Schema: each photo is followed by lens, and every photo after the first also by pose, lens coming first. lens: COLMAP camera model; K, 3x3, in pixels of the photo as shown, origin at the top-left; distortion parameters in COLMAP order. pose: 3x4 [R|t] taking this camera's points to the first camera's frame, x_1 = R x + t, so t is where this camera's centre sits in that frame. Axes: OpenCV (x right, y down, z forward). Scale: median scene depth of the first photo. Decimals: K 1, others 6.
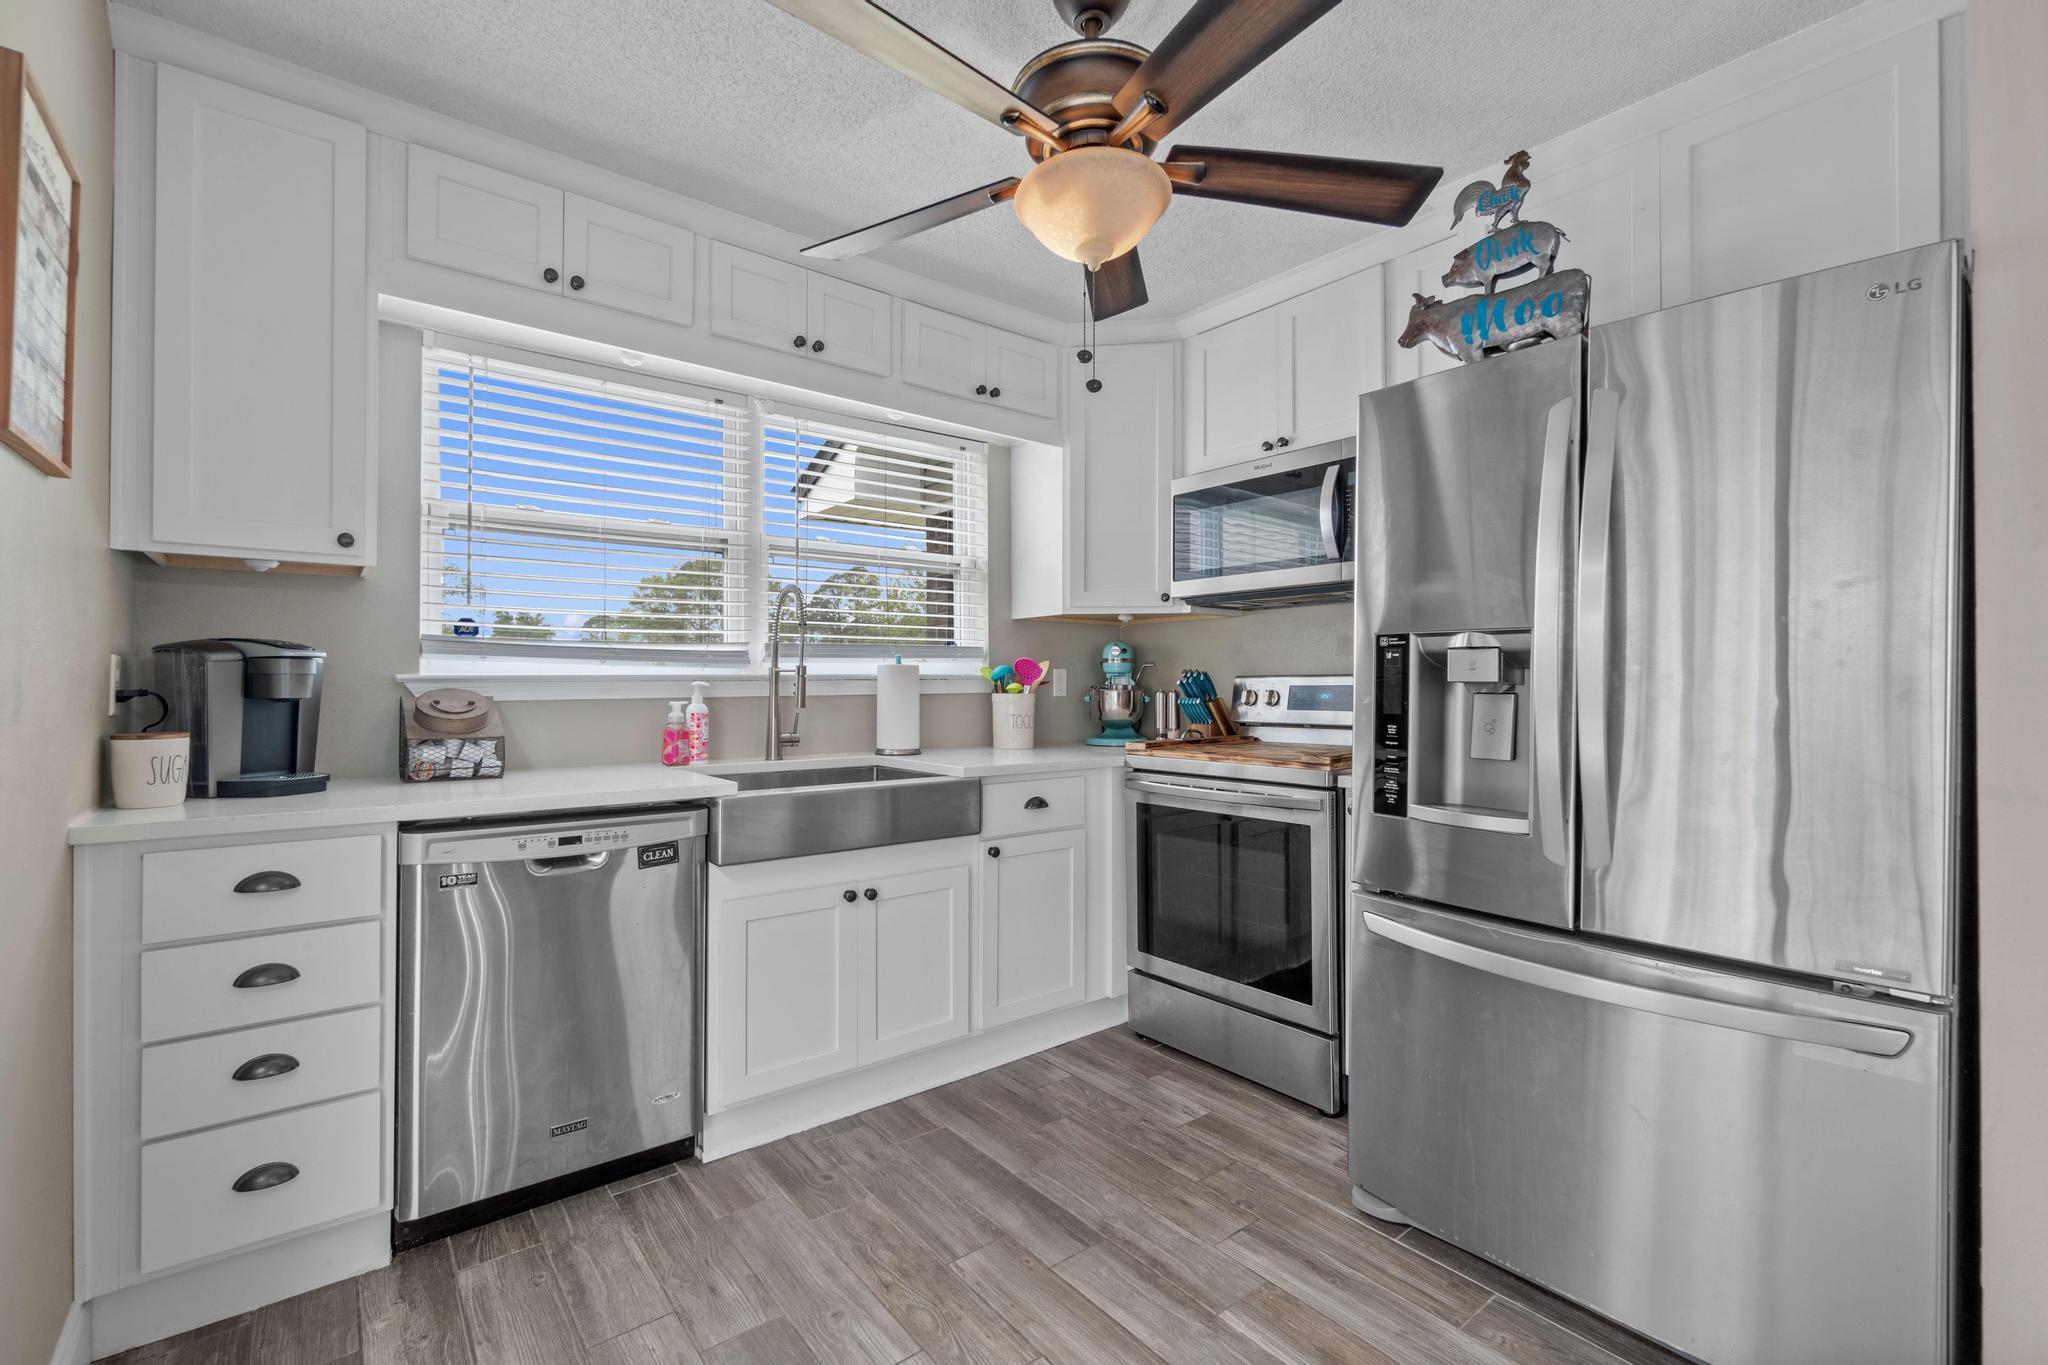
lens RADIAL K [[897.7, 0, 1021.7], [0, 897.7, 675.1], [0, 0, 1]] dist [-0.000608, 0.001224]
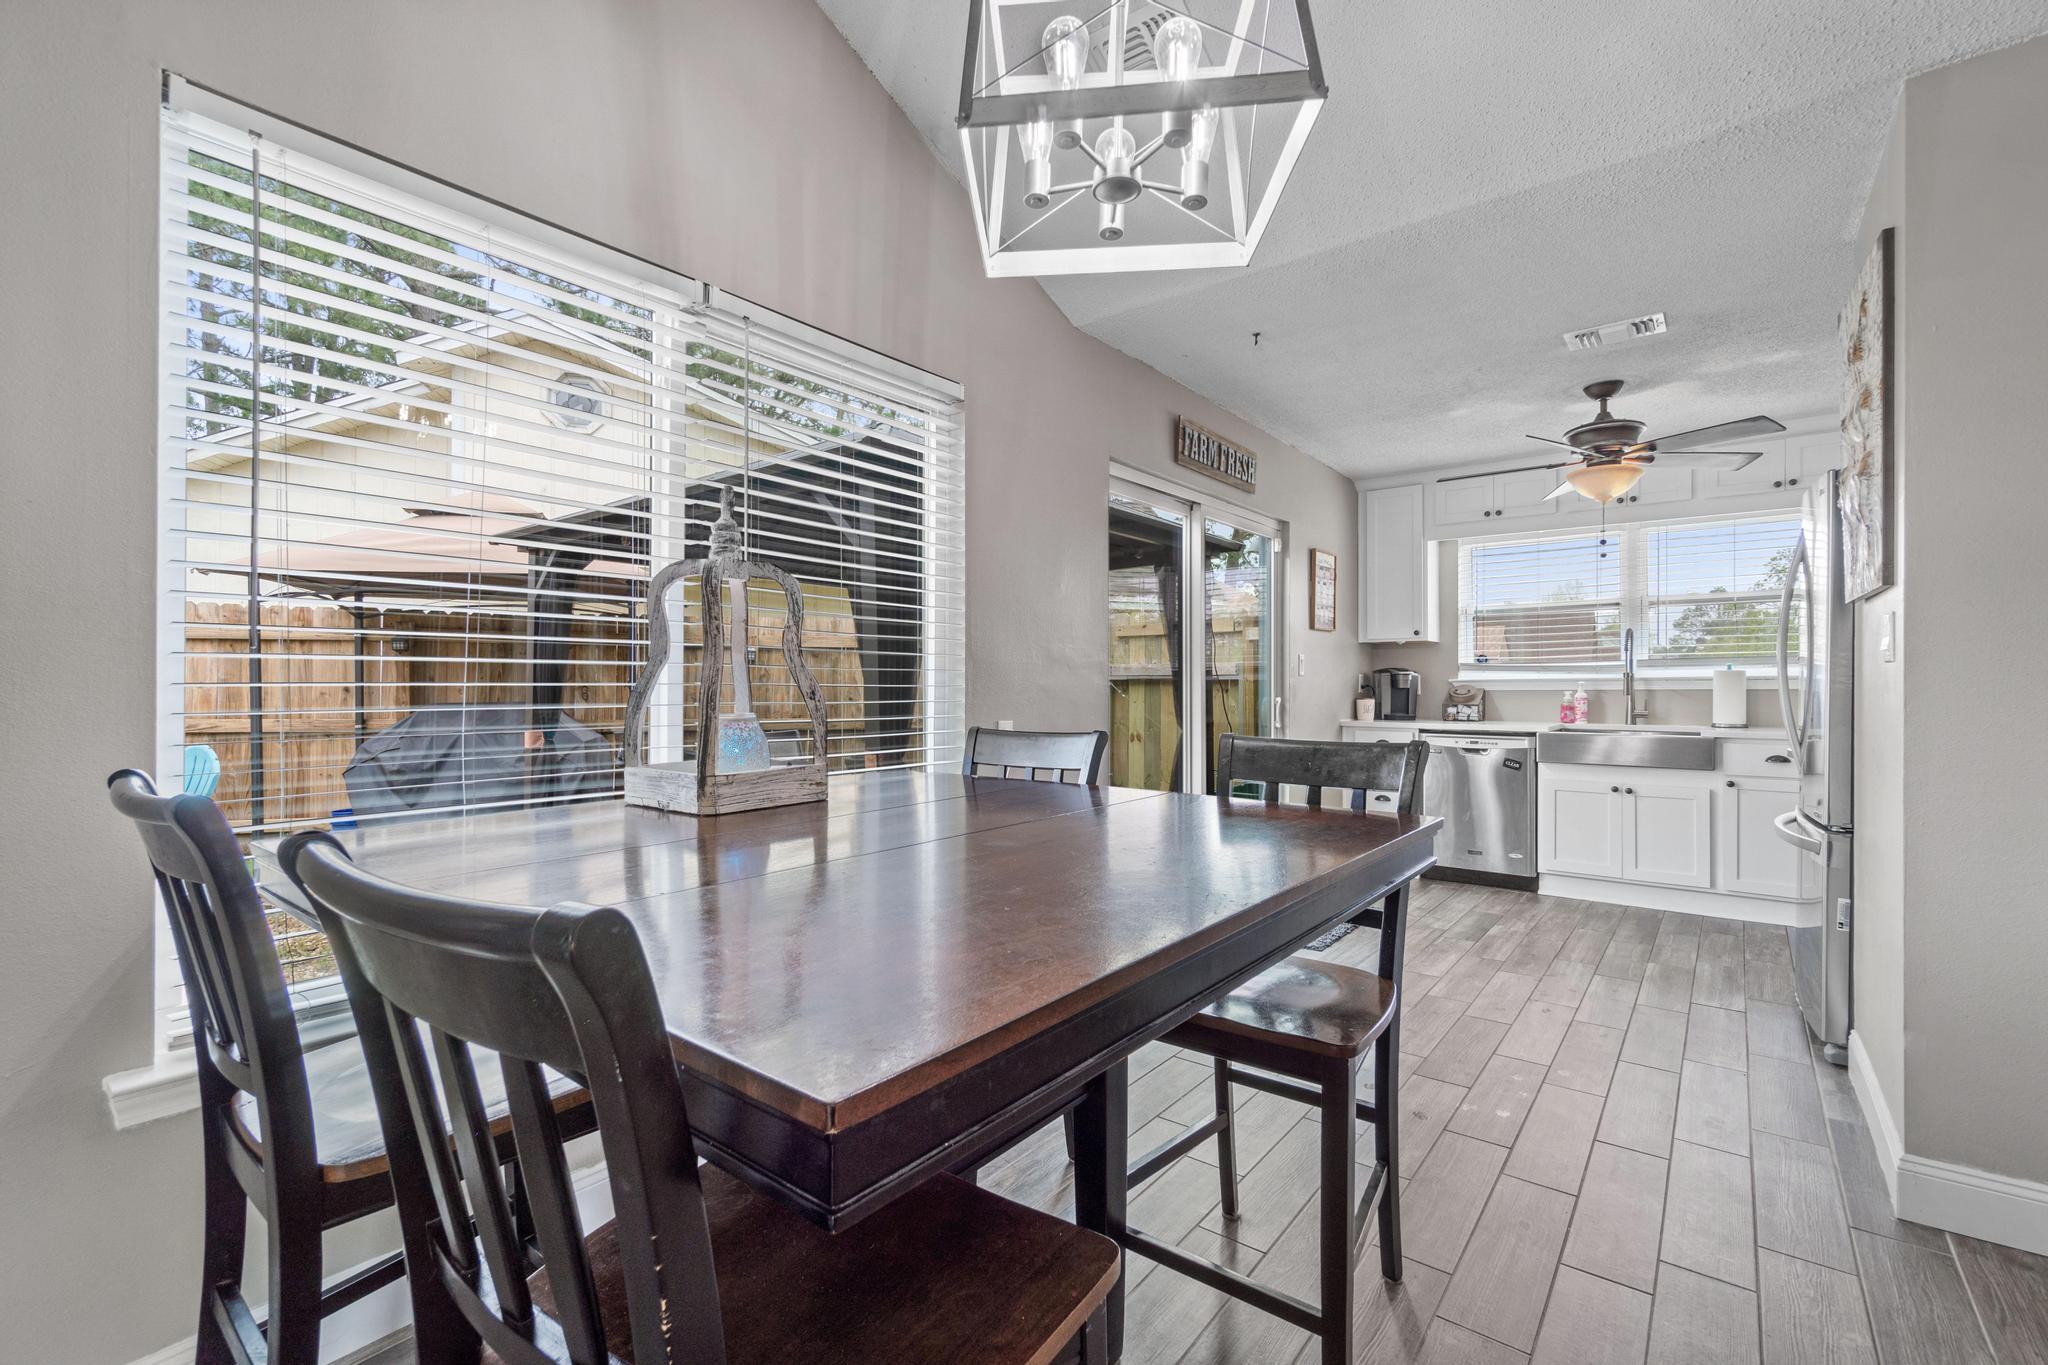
lens RADIAL K [[897.7, 0, 1022.3], [0, 897.7, 688.5], [0, 0, 1]] dist [-0.000608, 0.001224]
pose [[0.233015, 0.003496, -0.972467, 1.106639], [0.010159, 0.999930, 0.006029, -0.001586], [0.972420, -0.011284, 0.232964, -0.567161]]
